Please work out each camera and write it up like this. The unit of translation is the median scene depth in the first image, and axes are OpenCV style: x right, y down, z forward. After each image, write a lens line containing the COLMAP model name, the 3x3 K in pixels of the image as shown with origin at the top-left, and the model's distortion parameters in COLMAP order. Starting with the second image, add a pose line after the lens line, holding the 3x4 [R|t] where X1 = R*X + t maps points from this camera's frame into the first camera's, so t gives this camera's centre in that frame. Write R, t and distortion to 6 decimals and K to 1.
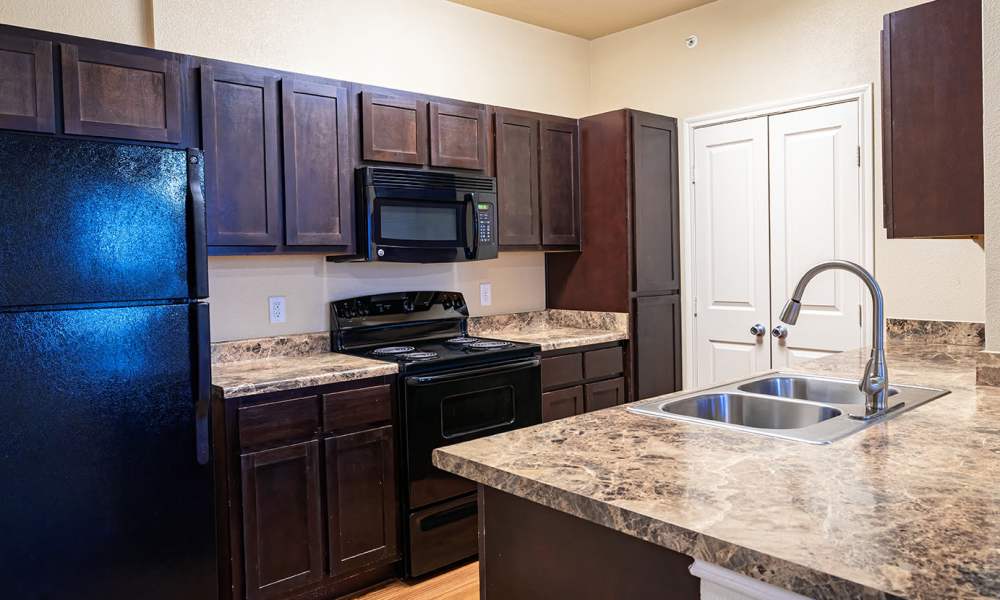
lens RADIAL K [[713.6, 0, 501.2], [0, 713.6, 283.0], [0, 0, 1]] dist [-0.000465, -0.000410]
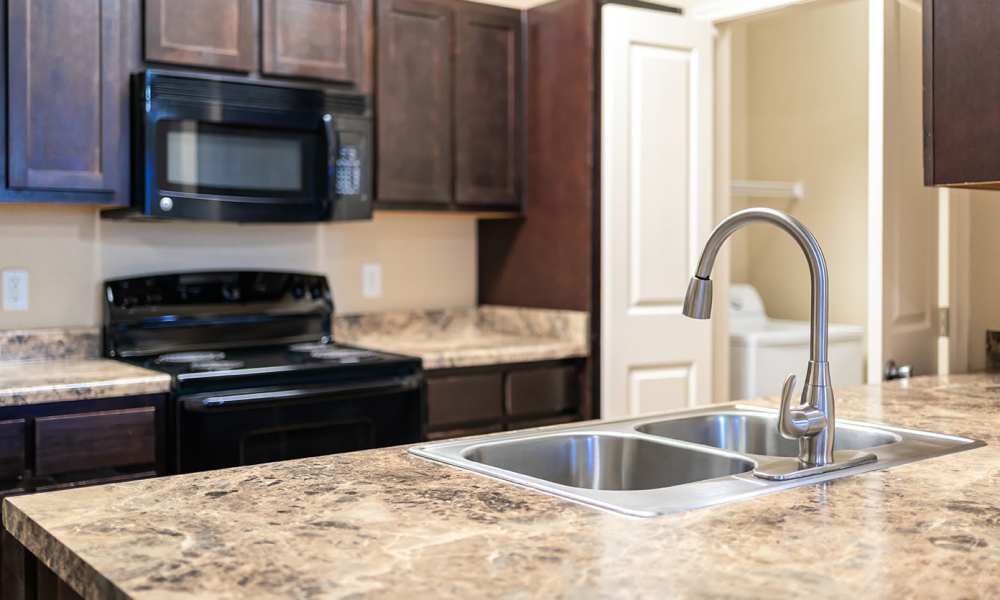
lens RADIAL K [[1060.1, 0, 499.1], [0, 1060.1, 257.5], [0, 0, 1]] dist [0.002421, -0.008537]
pose [[0.996305, 0.022814, -0.082796, 0.197757], [-0.025111, 0.999325, -0.026805, 0.022267], [0.082129, 0.028785, 0.996206, 0.070501]]
